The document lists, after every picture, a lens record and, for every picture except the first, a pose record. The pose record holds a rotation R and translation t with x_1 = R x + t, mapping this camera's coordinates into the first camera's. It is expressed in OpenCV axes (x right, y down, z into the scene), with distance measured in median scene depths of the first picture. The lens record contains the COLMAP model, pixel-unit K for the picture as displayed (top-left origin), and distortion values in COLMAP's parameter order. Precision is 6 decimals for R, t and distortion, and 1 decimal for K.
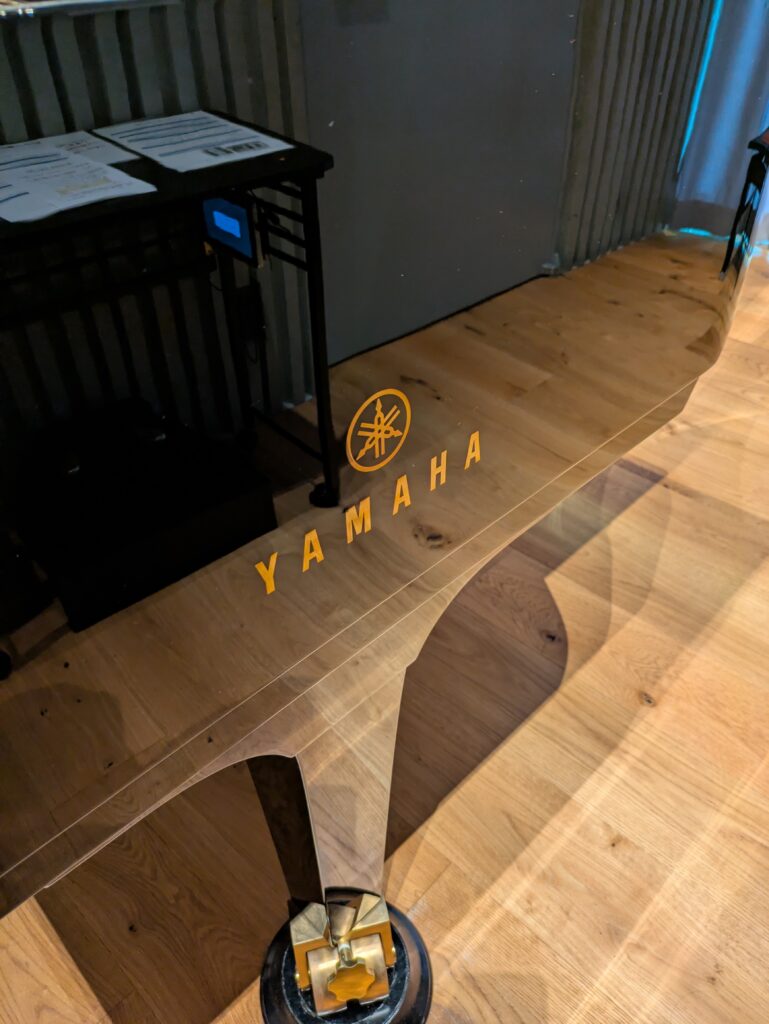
lens RADIAL K [[764.9, 0, 384.5], [0, 764.9, 512.0], [0, 0, 1]] dist [0.018754, -0.003340]
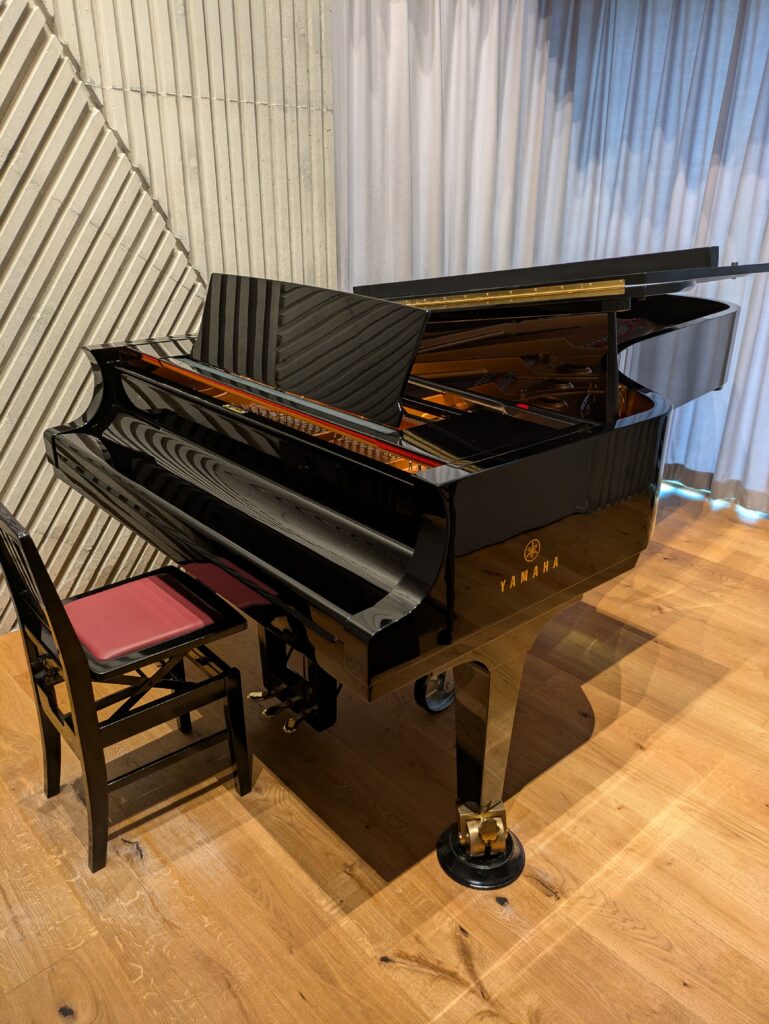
lens RADIAL K [[764.9, 0, 384.5], [0, 764.9, 512.0], [0, 0, 1]] dist [0.018754, -0.003340]
pose [[0.997634, 0.043357, -0.053351, -0.166013], [-0.056825, 0.956846, -0.284985, 0.254178], [0.038692, 0.287343, 0.957046, -0.831950]]
